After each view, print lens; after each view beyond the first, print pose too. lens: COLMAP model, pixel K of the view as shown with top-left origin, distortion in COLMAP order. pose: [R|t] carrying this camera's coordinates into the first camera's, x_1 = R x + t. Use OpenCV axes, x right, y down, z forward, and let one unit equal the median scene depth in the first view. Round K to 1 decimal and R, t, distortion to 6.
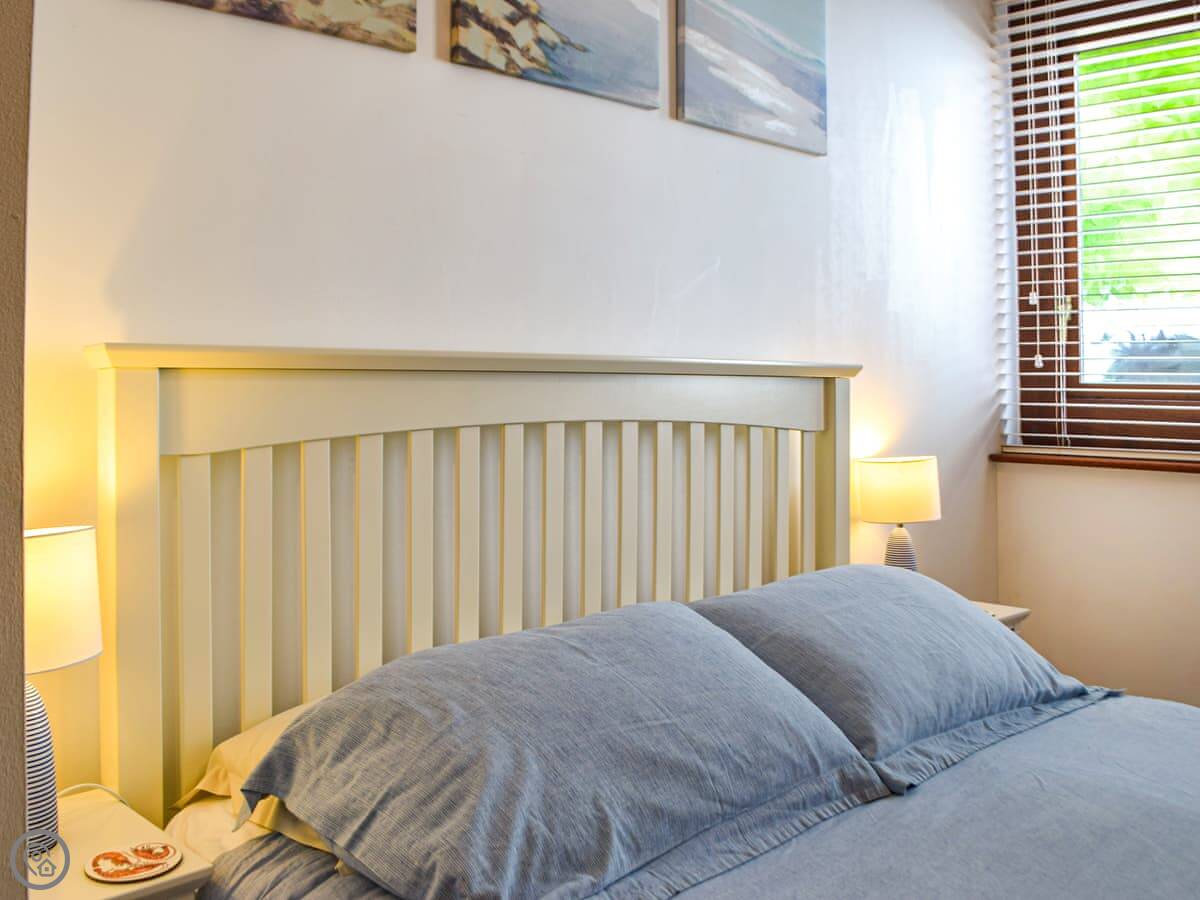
lens RADIAL K [[1102.8, 0, 623.8], [0, 1102.8, 377.0], [0, 0, 1]] dist [-0.076756, -0.003224]
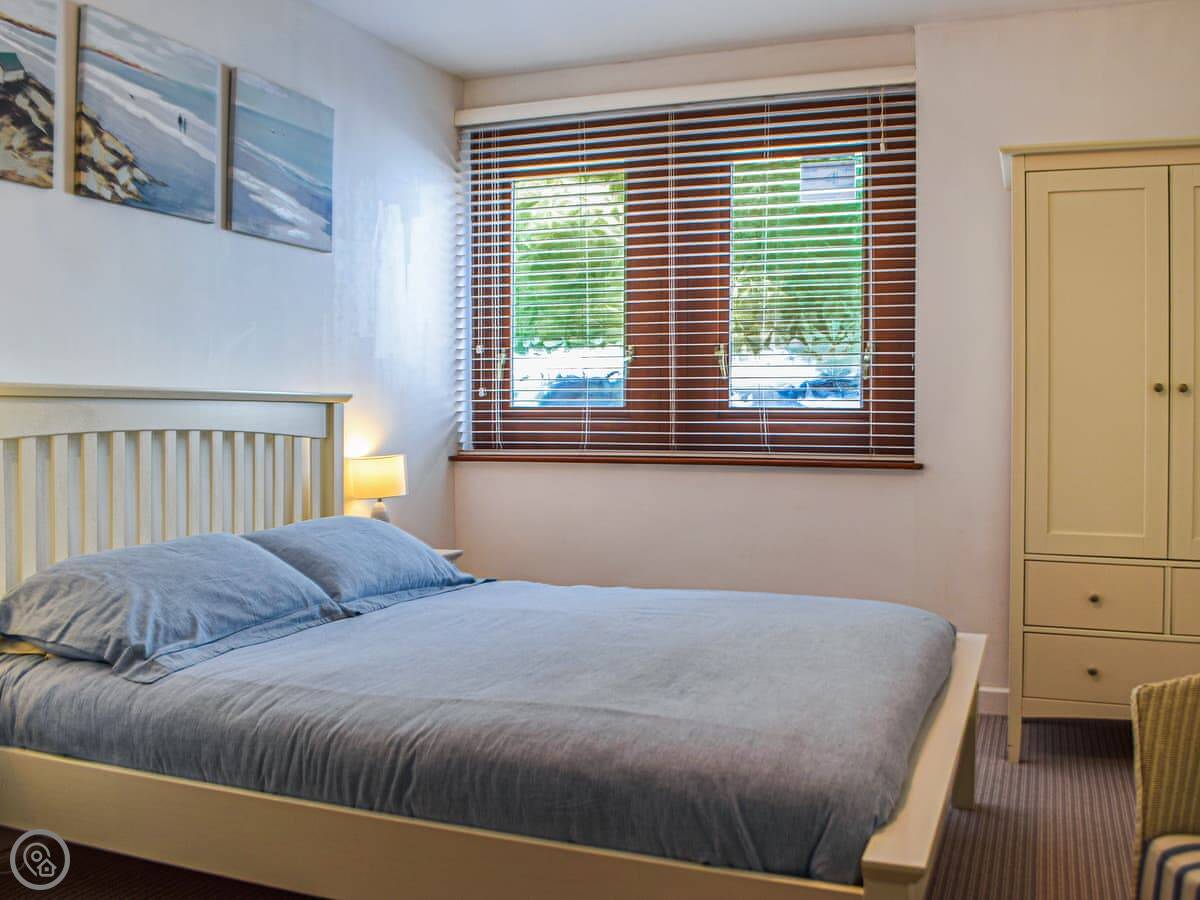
lens RADIAL K [[1102.8, 0, 623.8], [0, 1102.8, 377.0], [0, 0, 1]] dist [-0.076756, -0.003224]
pose [[0.918320, 0.005460, 0.395802, -0.048508], [0.006669, 0.999550, -0.029261, 0.014891], [-0.395783, 0.029511, 0.917870, -0.664883]]
